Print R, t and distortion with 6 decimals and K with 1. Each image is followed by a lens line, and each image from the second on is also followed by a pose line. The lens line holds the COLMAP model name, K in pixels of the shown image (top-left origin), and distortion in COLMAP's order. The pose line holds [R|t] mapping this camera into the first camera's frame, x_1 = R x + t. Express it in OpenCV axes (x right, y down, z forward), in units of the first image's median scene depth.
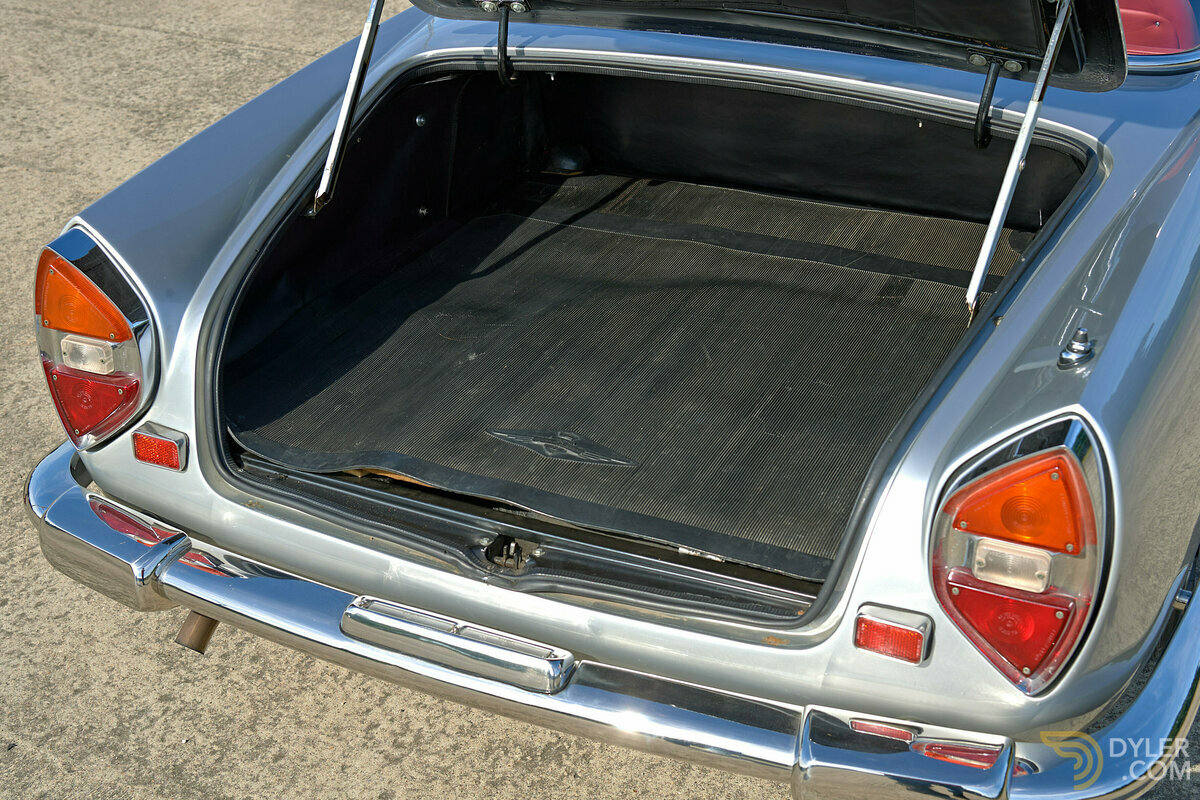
lens RADIAL K [[1585.2, 0, 601.9], [0, 1585.2, 400.1], [0, 0, 1]] dist [-0.004052, 0.000000]
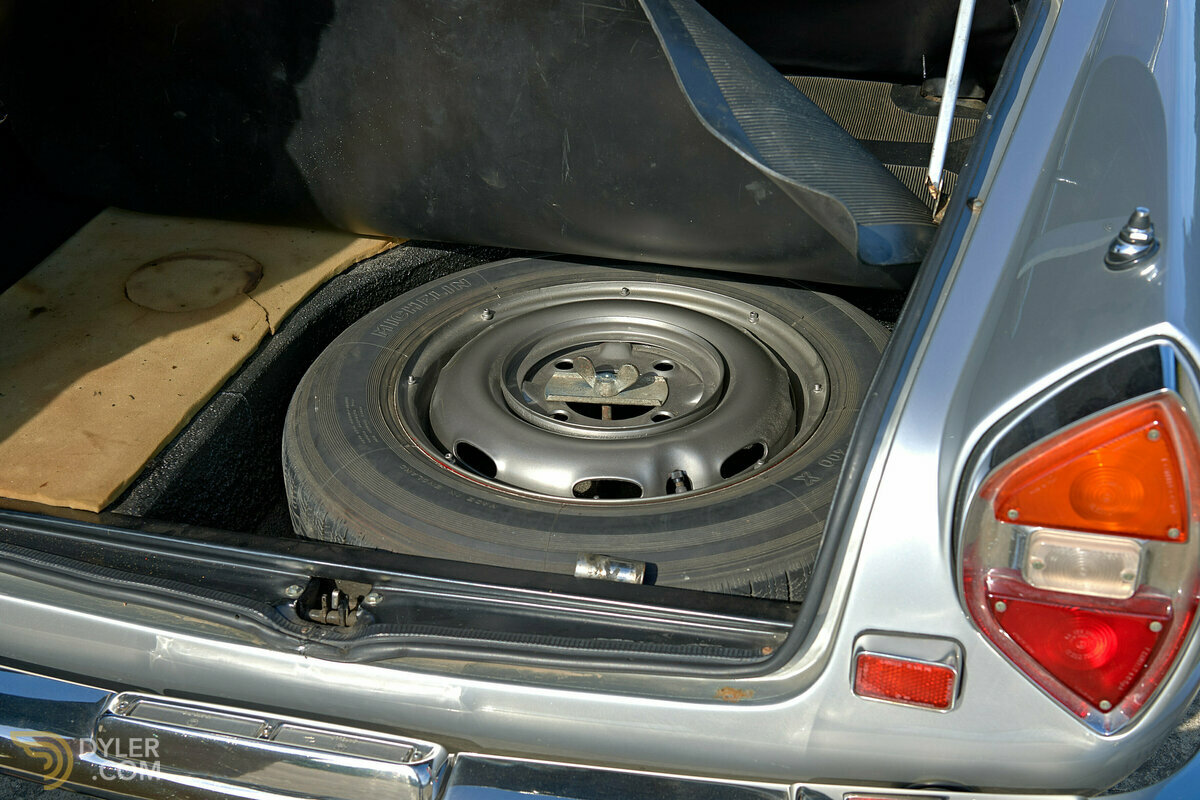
lens RADIAL K [[1585.2, 0, 600.3], [0, 1585.2, 403.3], [0, 0, 1]] dist [-0.004052, 0.000000]
pose [[0.983188, -0.110261, 0.145543, -0.038408], [0.099575, 0.991905, 0.078794, -0.038405], [-0.153053, -0.062977, 0.986209, 0.345624]]
